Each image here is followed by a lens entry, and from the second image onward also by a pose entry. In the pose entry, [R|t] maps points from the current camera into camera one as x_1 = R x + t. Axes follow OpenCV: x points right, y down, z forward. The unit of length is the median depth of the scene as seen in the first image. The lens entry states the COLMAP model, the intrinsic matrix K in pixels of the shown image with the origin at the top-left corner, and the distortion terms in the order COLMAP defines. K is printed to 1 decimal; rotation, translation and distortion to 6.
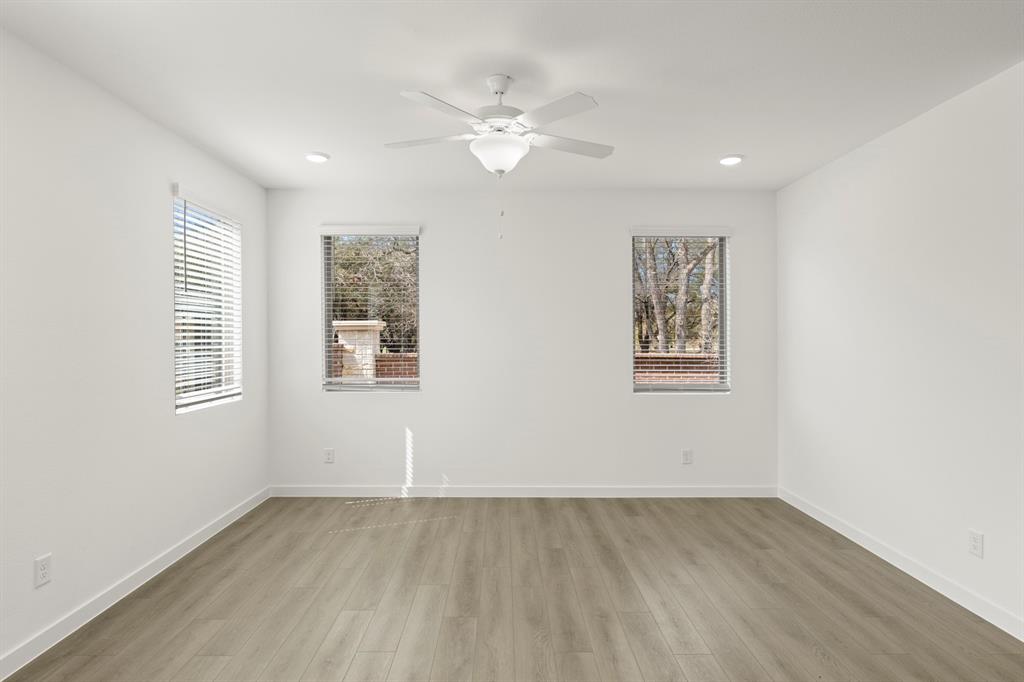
lens RADIAL K [[537.8, 0, 501.3], [0, 537.8, 339.7], [0, 0, 1]] dist [0.002738, -0.000197]
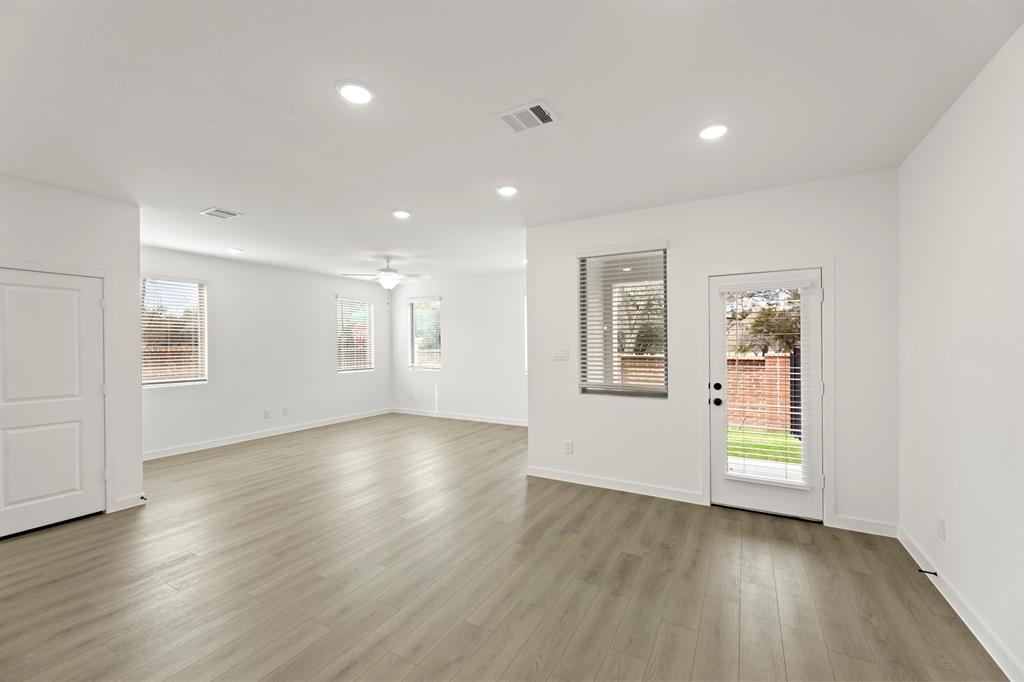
lens RADIAL K [[411.1, 0, 514.3], [0, 411.1, 348.4], [0, 0, 1]] dist [0.002886, -0.000289]
pose [[0.872162, -0.005498, -0.489187, 1.115550], [0.008007, 0.999963, 0.003037, 0.005853], [0.489152, -0.006566, 0.872174, -0.387768]]
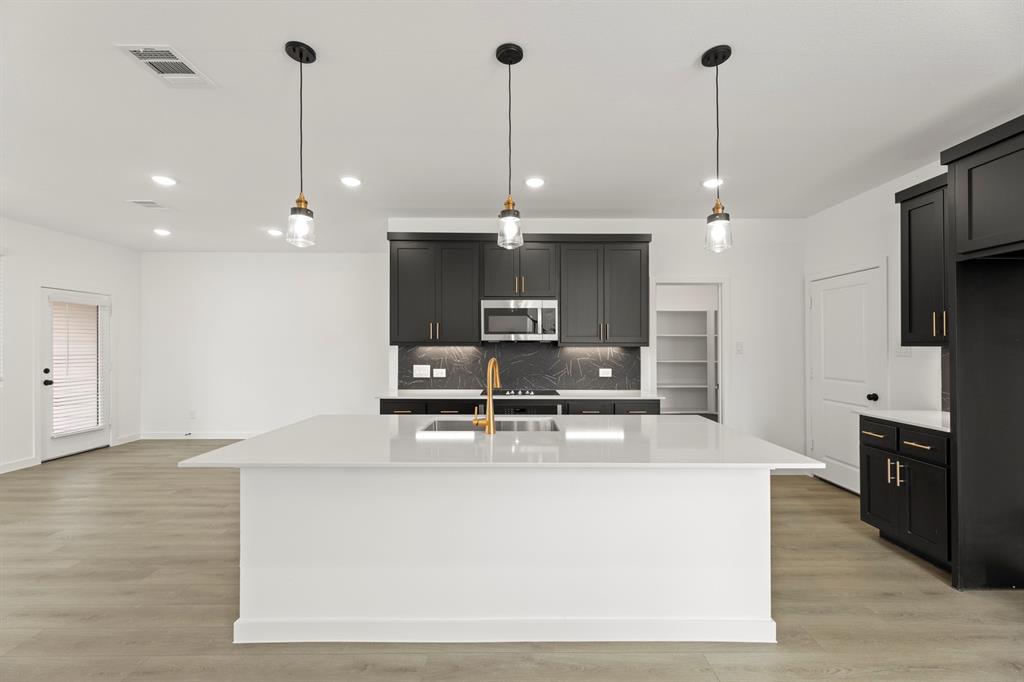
lens RADIAL K [[411.1, 0, 516.2], [0, 411.1, 344.7], [0, 0, 1]] dist [0.002886, -0.000289]
pose [[-0.007301, -0.001524, 0.999972, -0.116827], [0.004649, 0.999988, 0.001558, 0.023122], [-0.999963, 0.004660, -0.007294, -0.724666]]
